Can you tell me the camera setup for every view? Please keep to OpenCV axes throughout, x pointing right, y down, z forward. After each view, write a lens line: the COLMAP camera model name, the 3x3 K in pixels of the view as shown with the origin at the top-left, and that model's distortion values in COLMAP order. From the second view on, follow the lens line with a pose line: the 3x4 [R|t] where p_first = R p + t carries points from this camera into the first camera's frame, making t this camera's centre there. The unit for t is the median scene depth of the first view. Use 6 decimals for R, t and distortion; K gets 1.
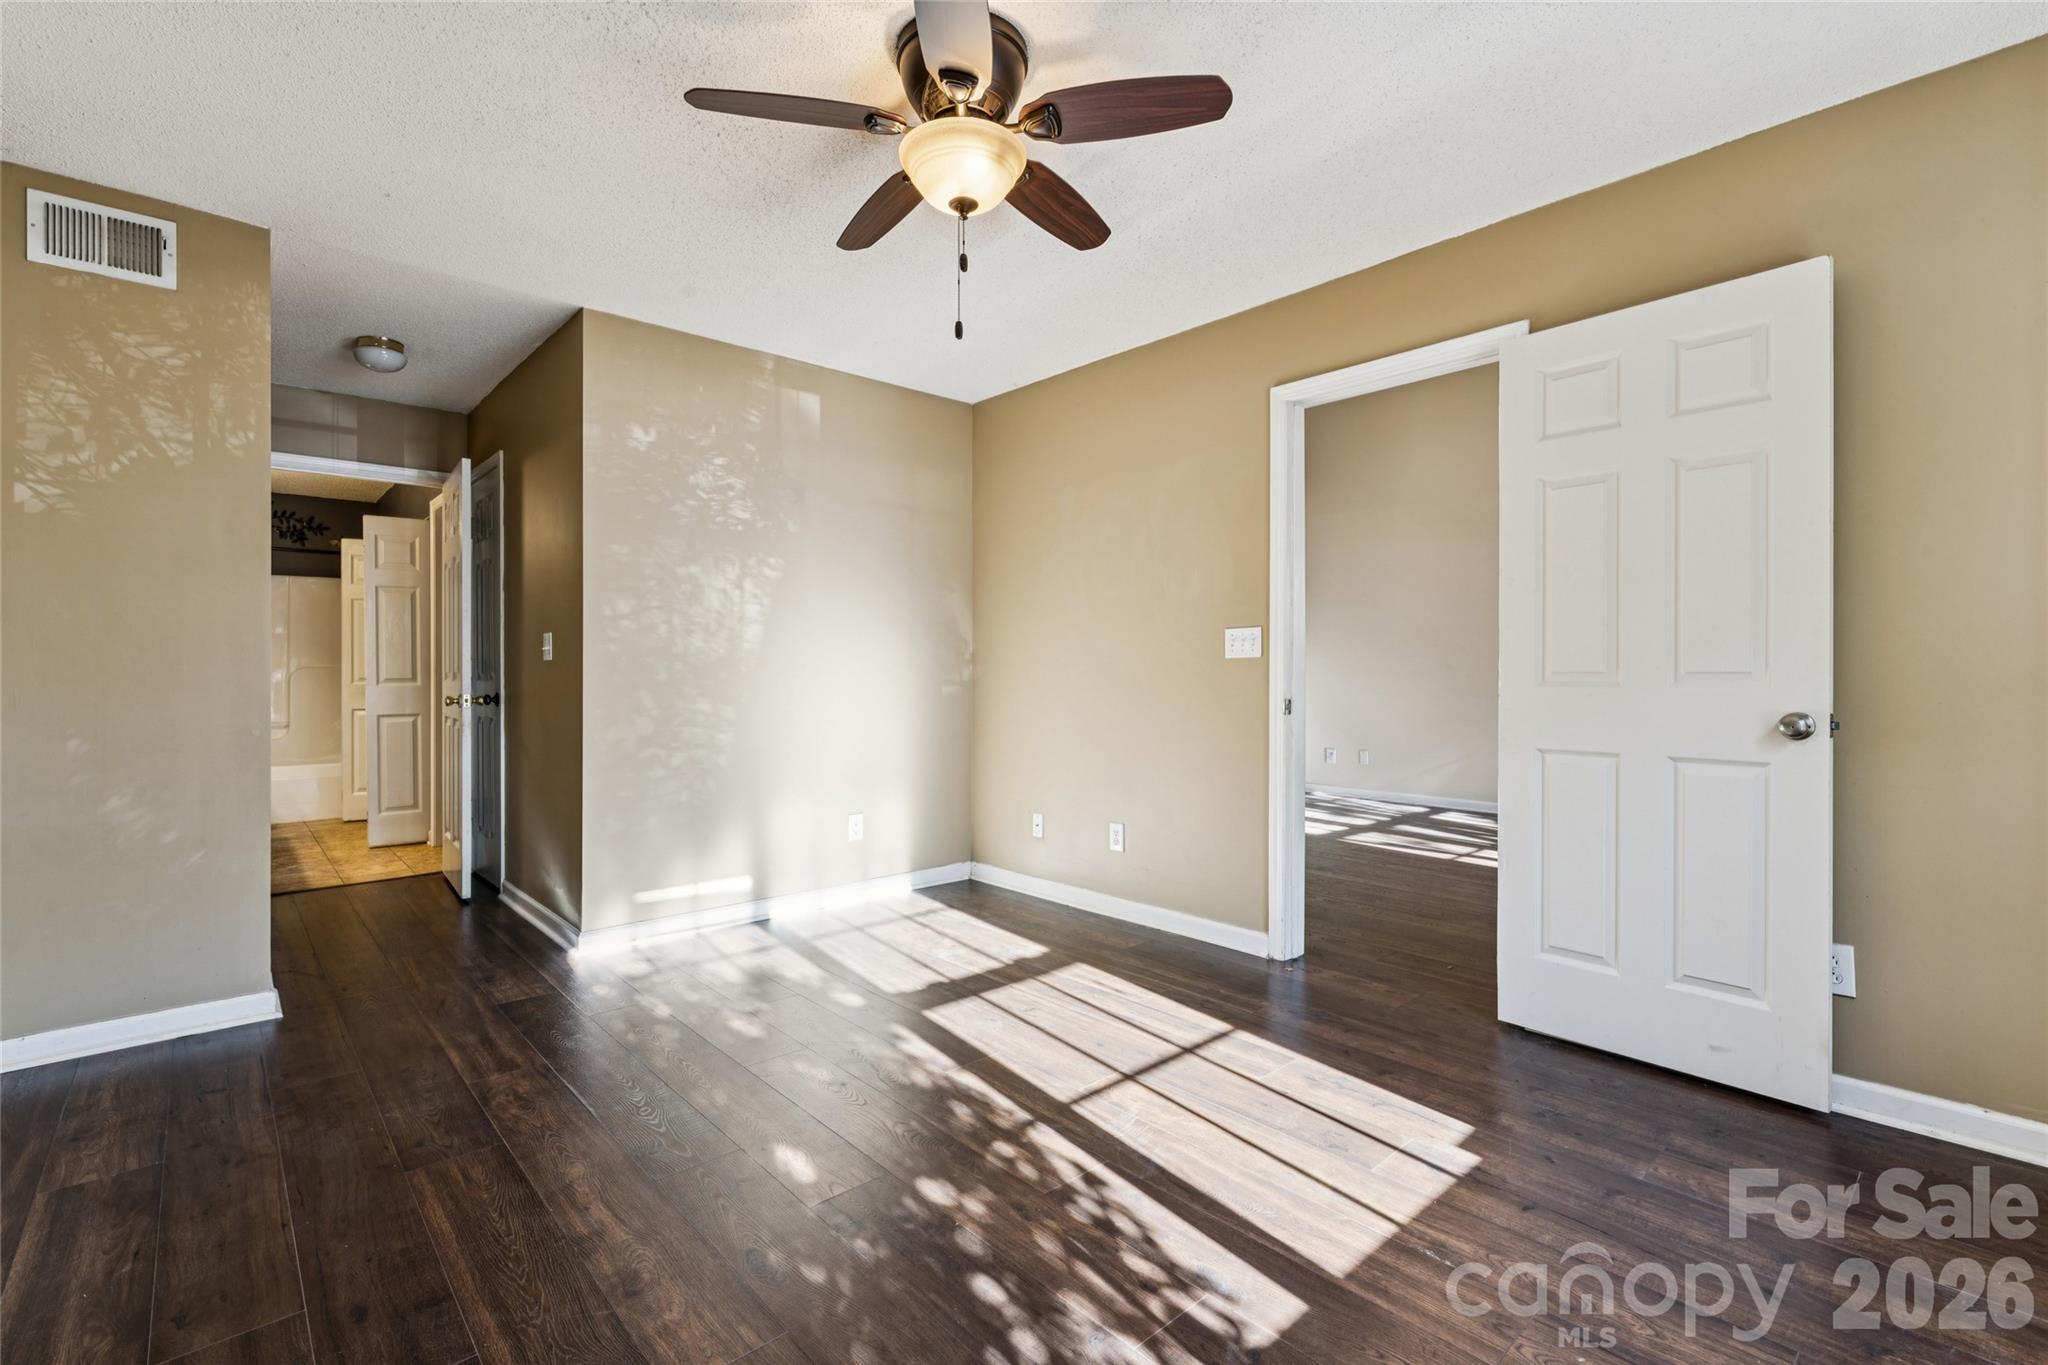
lens RADIAL K [[909.5, 0, 1024.0], [0, 909.5, 682.5], [0, 0, 1]] dist [0.000127, -0.000047]
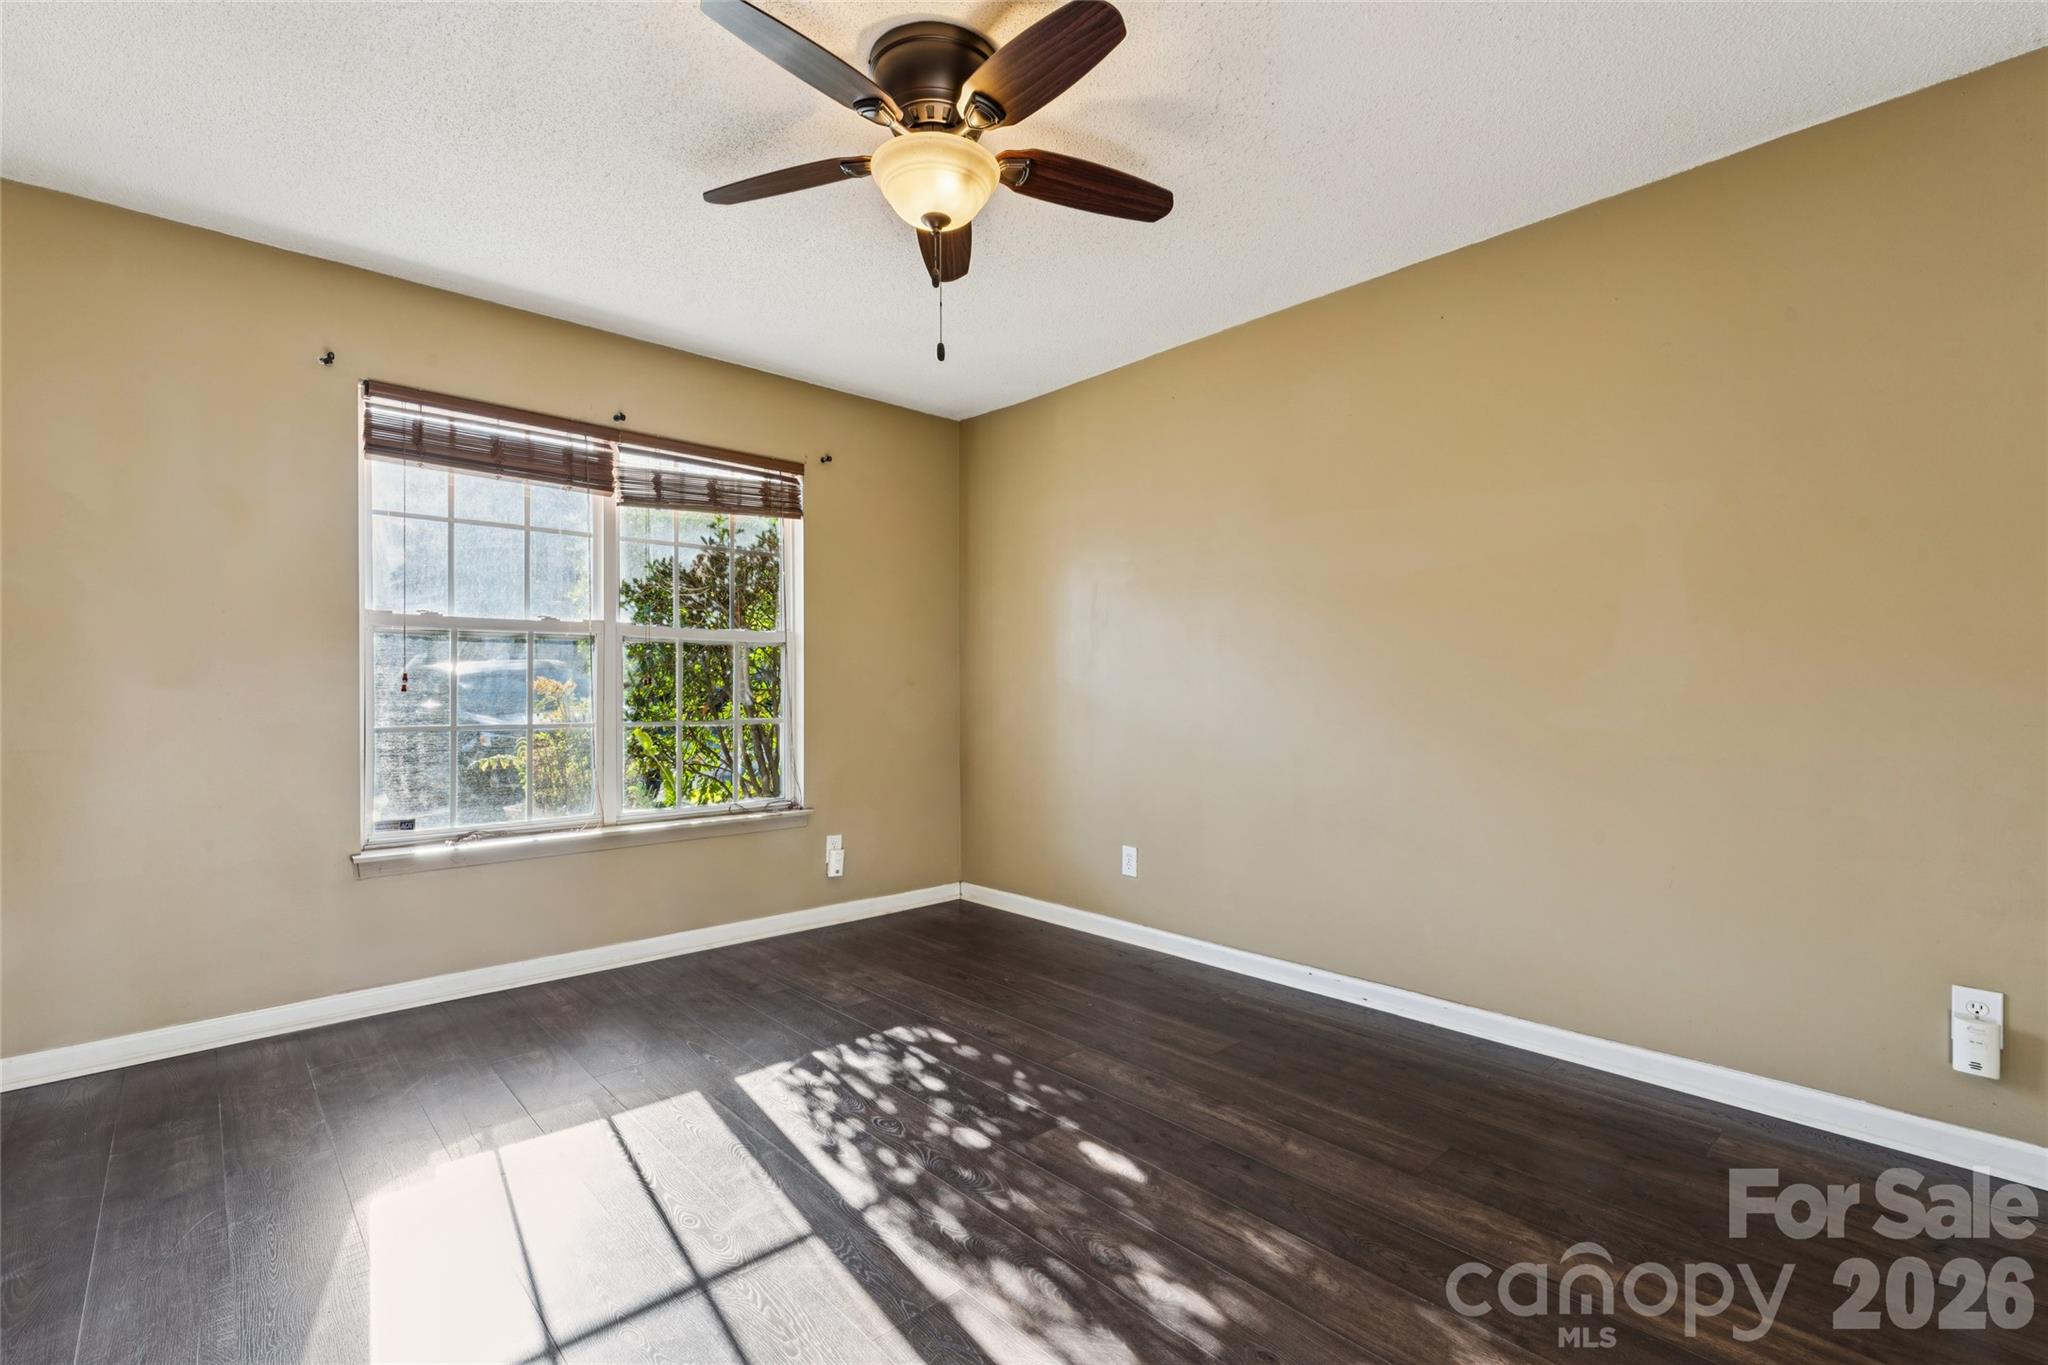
lens RADIAL K [[909.5, 0, 1024.0], [0, 909.5, 682.5], [0, 0, 1]] dist [0.000127, -0.000047]
pose [[-0.999830, 0.002989, -0.018184, -0.091612], [0.002868, 0.999973, 0.006709, -0.021887], [0.018203, 0.006655, -0.999812, 1.352758]]
